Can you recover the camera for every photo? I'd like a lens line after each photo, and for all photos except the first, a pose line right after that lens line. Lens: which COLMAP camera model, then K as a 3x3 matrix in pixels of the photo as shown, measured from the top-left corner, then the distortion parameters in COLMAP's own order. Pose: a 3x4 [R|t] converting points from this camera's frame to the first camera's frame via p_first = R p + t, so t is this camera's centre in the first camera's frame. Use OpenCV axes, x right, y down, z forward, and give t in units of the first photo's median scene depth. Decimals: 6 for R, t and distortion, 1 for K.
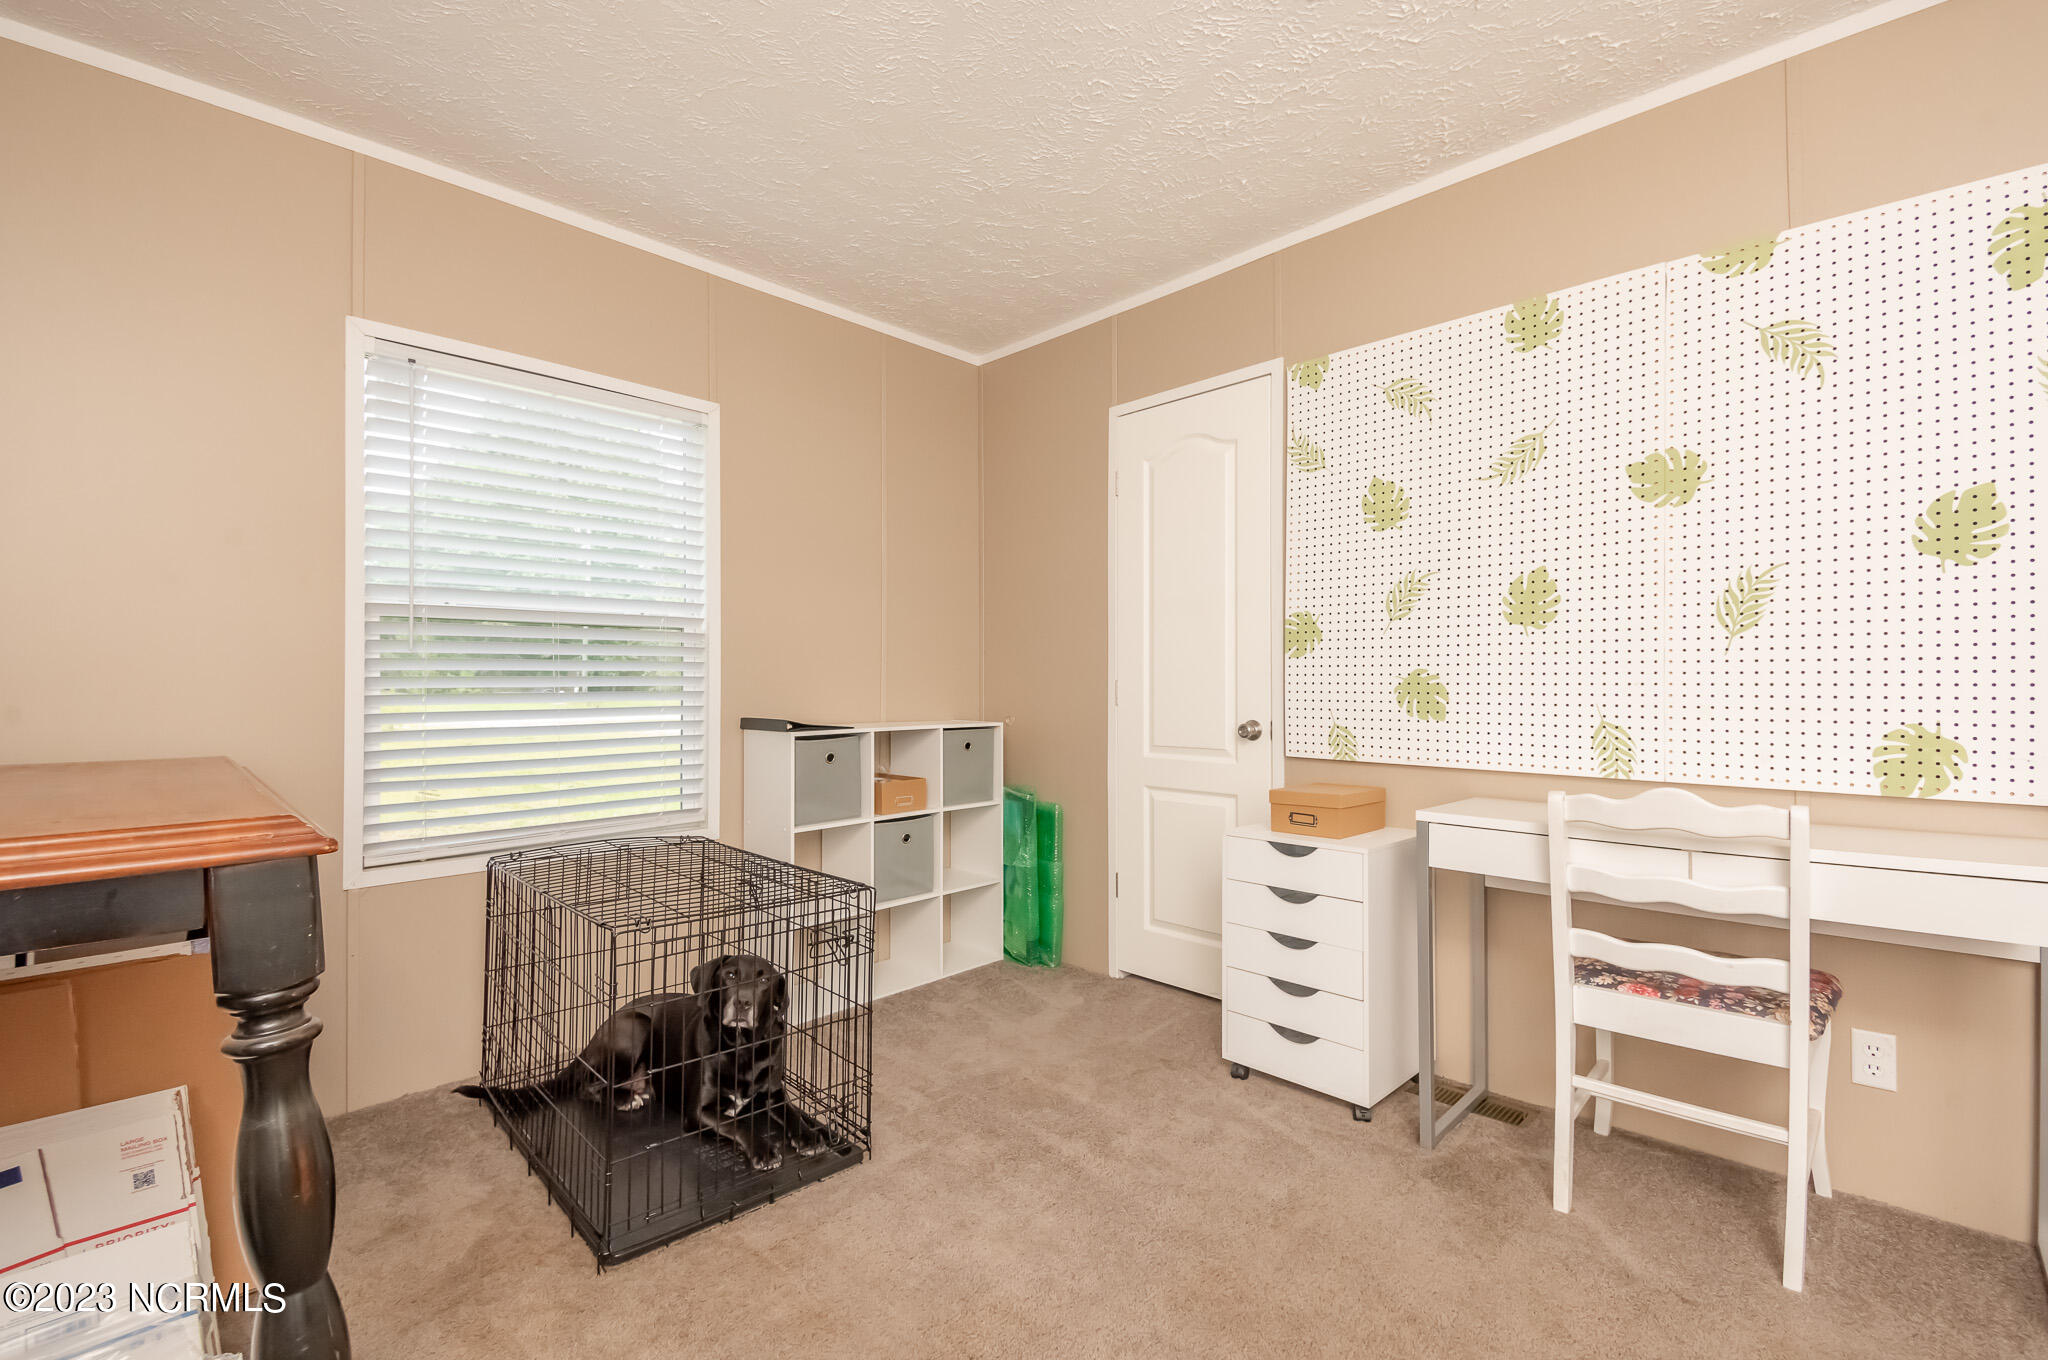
lens RADIAL K [[908.4, 0, 1031.7], [0, 908.4, 684.4], [0, 0, 1]] dist [0.048122, -0.025363]
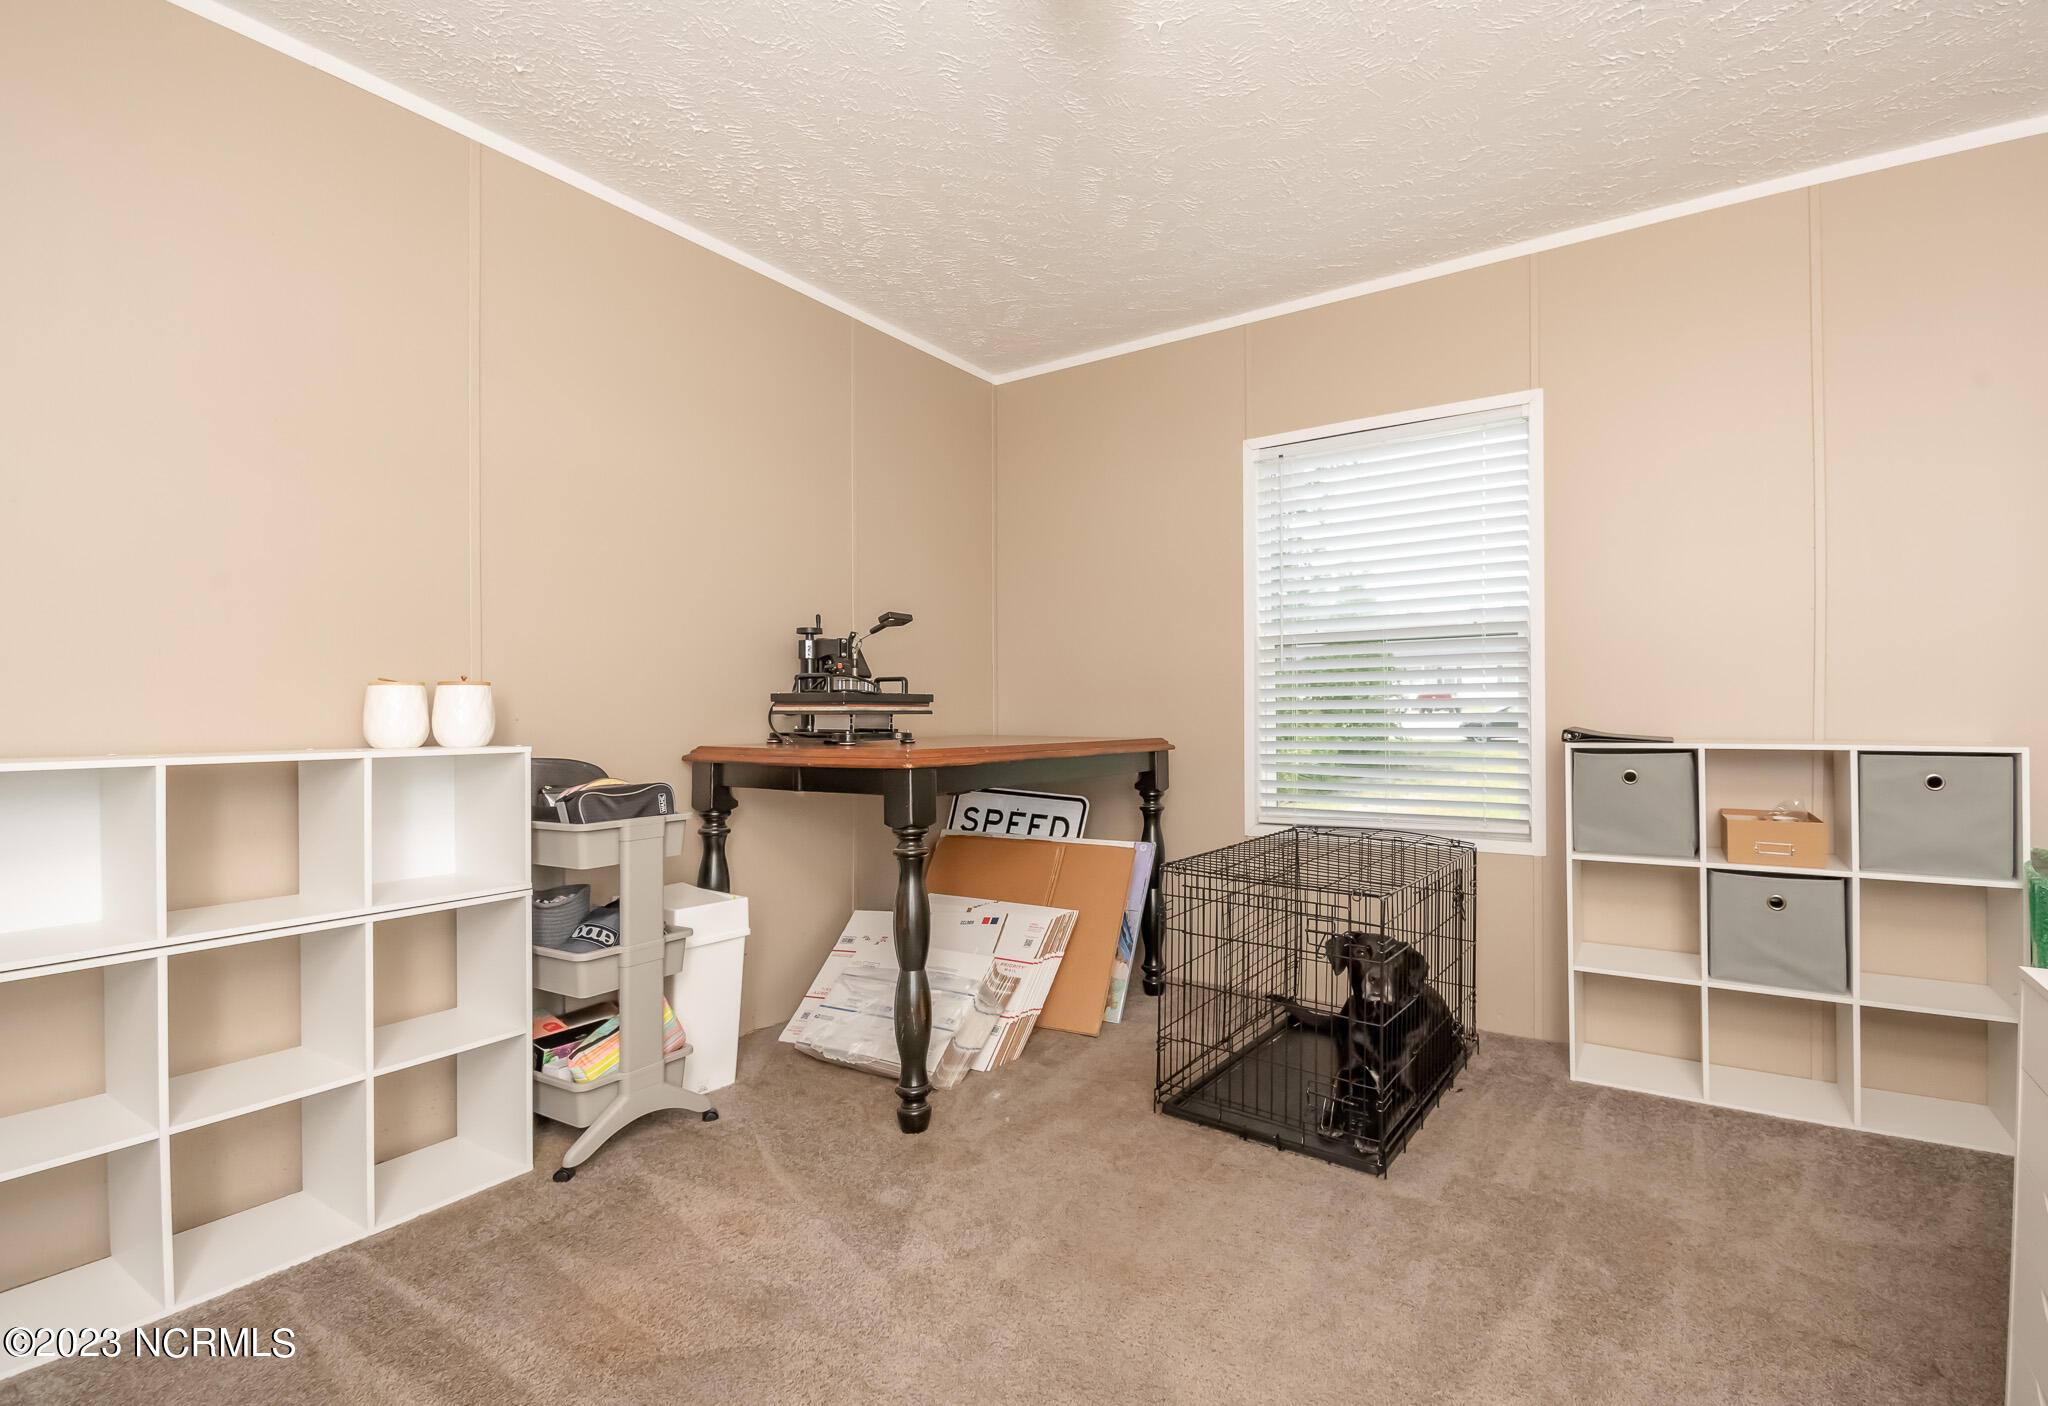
lens RADIAL K [[925.3, 0, 1024.0], [0, 925.3, 703.0], [0, 0, 1]] dist [0.000515, 0.000046]
pose [[0.175122, -0.005948, -0.984529, 0.624951], [0.007559, 0.999960, -0.004697, 0.017215], [0.984518, -0.006620, 0.175160, 0.403367]]
